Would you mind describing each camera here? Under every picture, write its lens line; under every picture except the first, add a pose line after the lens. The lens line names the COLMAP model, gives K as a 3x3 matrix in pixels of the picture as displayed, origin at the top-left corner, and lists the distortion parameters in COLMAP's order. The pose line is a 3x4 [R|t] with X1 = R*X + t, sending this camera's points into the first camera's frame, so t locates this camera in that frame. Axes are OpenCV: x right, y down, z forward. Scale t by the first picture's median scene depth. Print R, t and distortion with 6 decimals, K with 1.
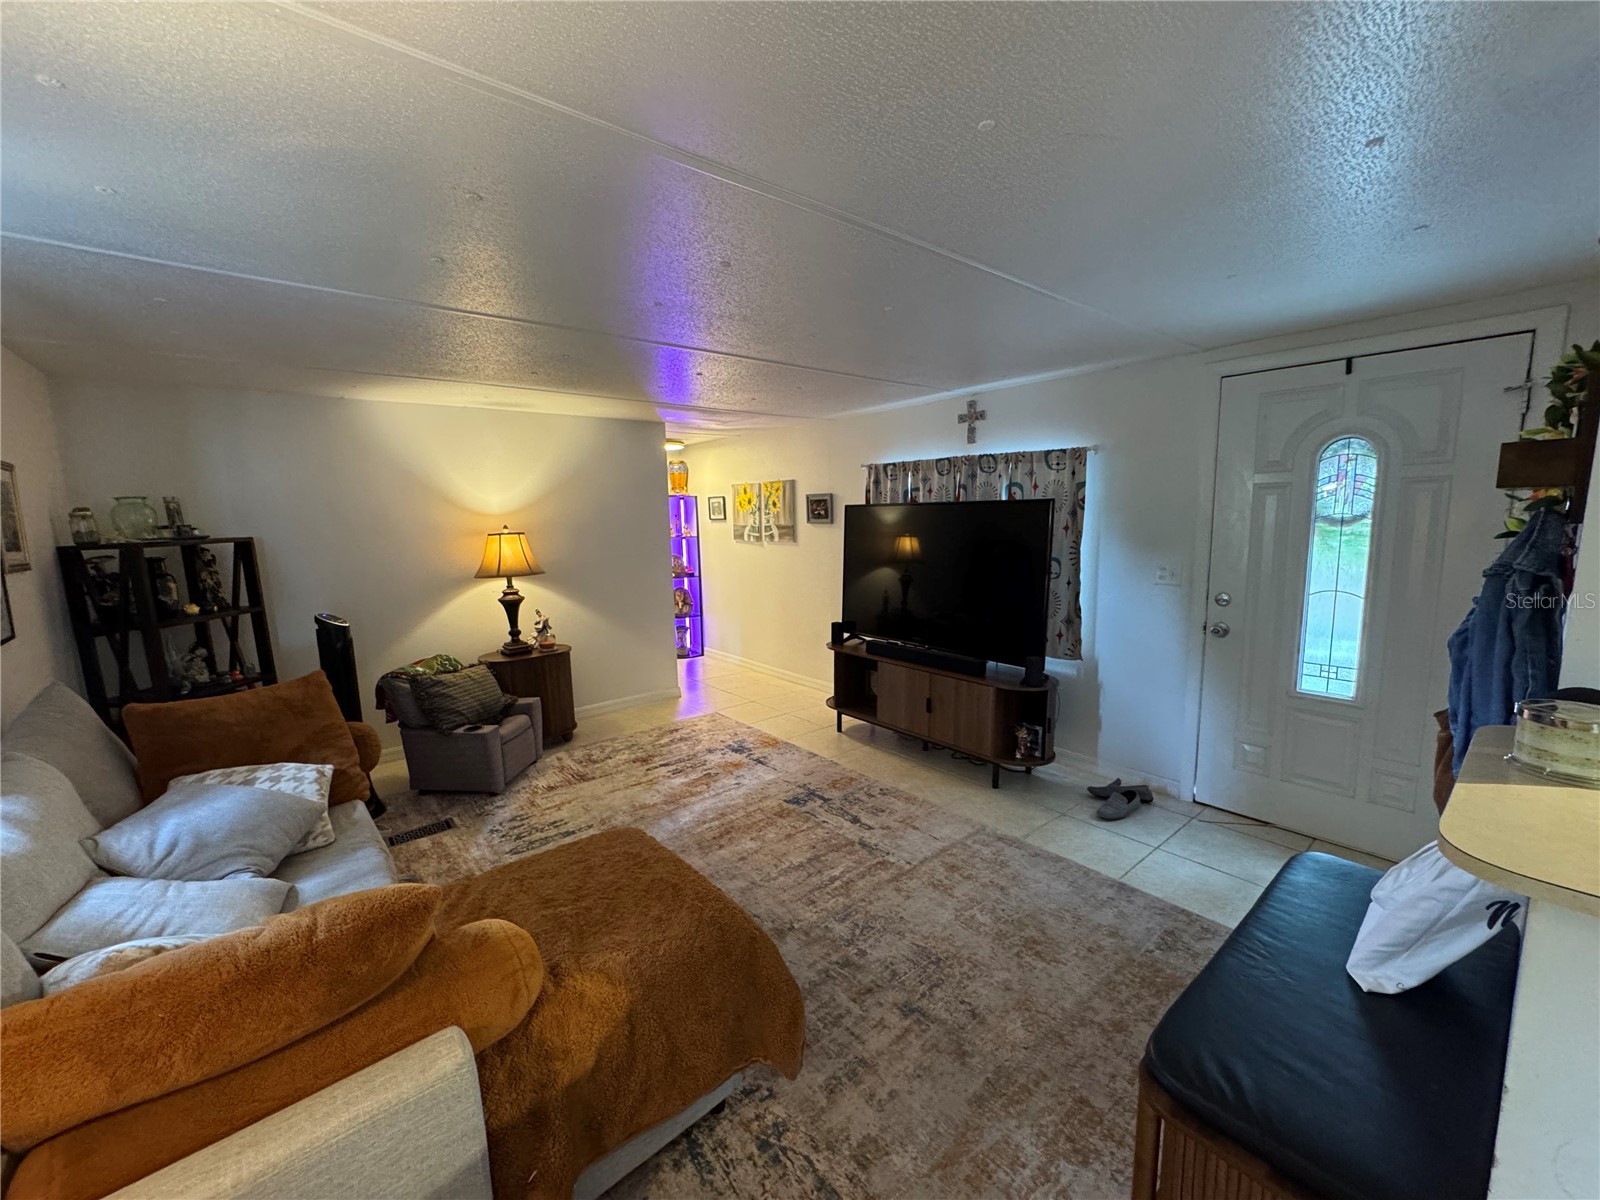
lens RADIAL K [[638.3, 0, 800.2], [0, 638.3, 600.6], [0, 0, 1]] dist [-0.004086, 0.000763]
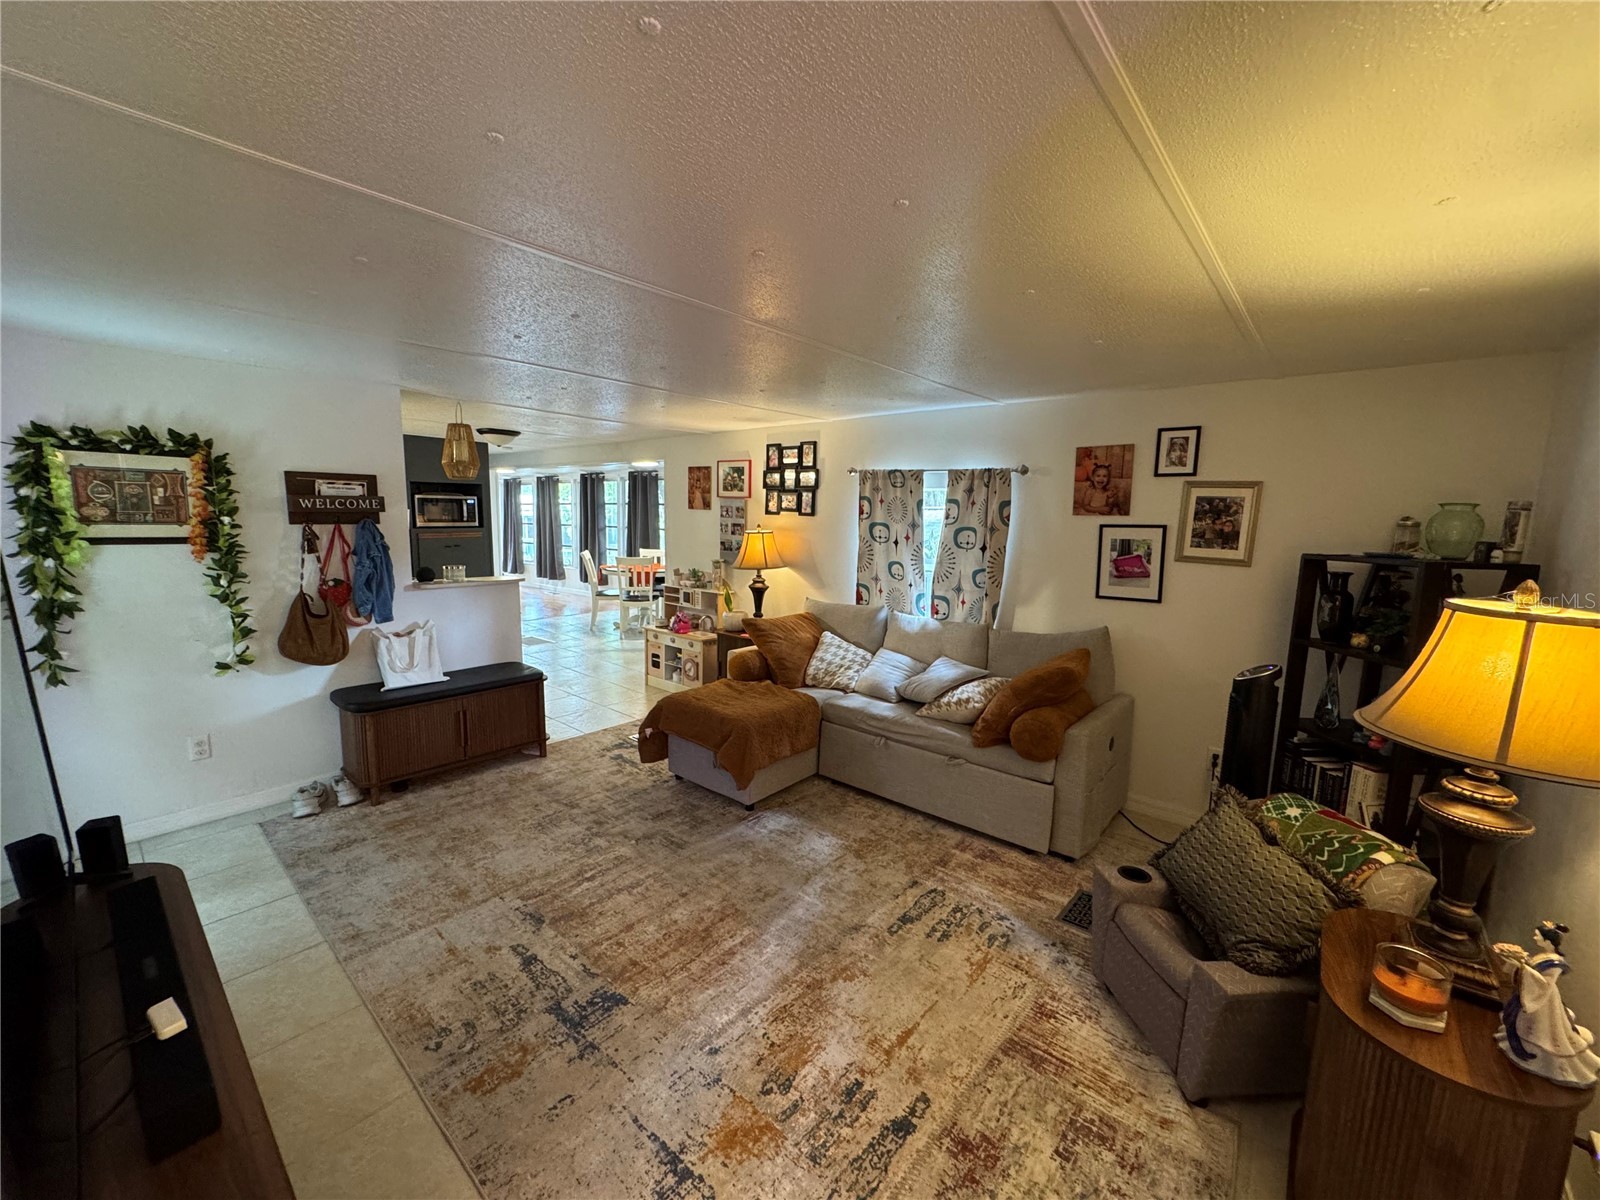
lens RADIAL K [[638.3, 0, 800.2], [0, 638.3, 600.6], [0, 0, 1]] dist [-0.004086, 0.000763]
pose [[-0.986481, 0.024521, -0.162029, -0.085344], [-0.021251, 0.961252, 0.274853, -0.193370], [0.162490, 0.274580, -0.947736, 1.291667]]
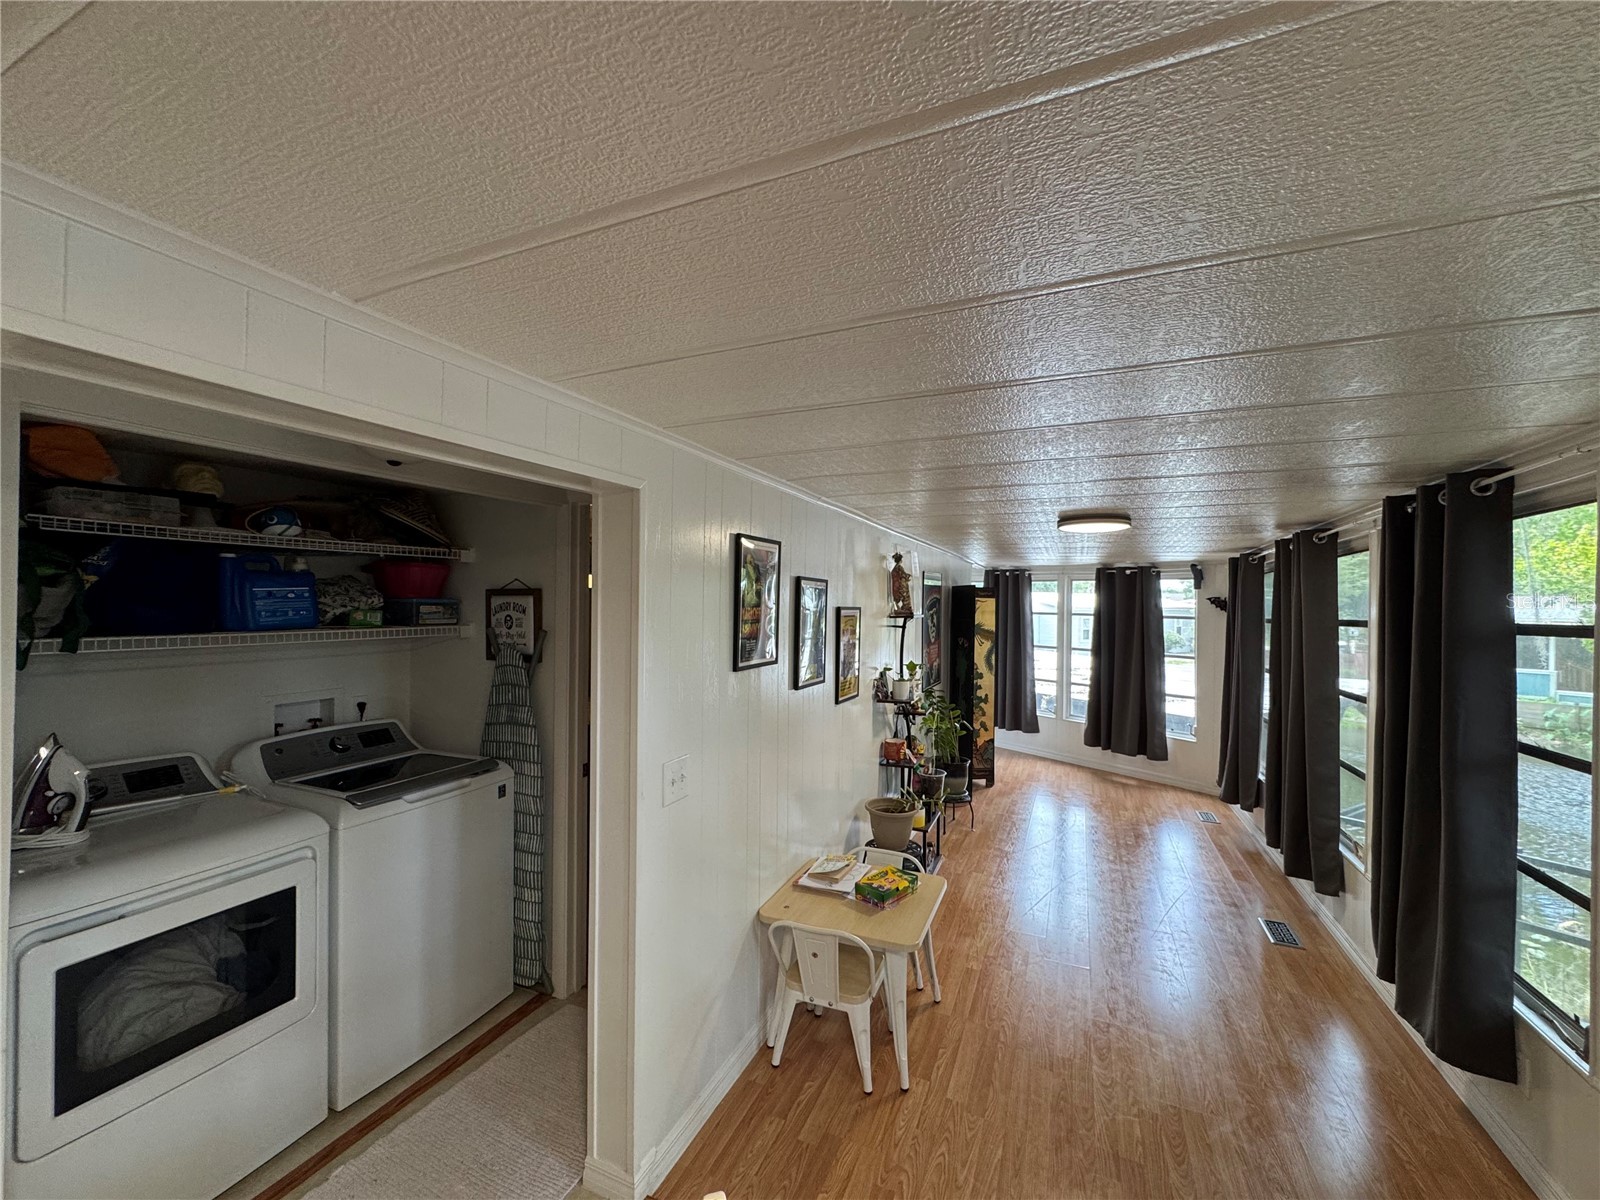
lens RADIAL K [[638.3, 0, 800.2], [0, 638.3, 600.6], [0, 0, 1]] dist [-0.004086, 0.000763]
pose [[-0.443873, 0.024517, 0.895754, 0.090032], [0.125869, 0.991421, 0.035237, 0.073925], [-0.887205, 0.128389, -0.443151, -0.918430]]
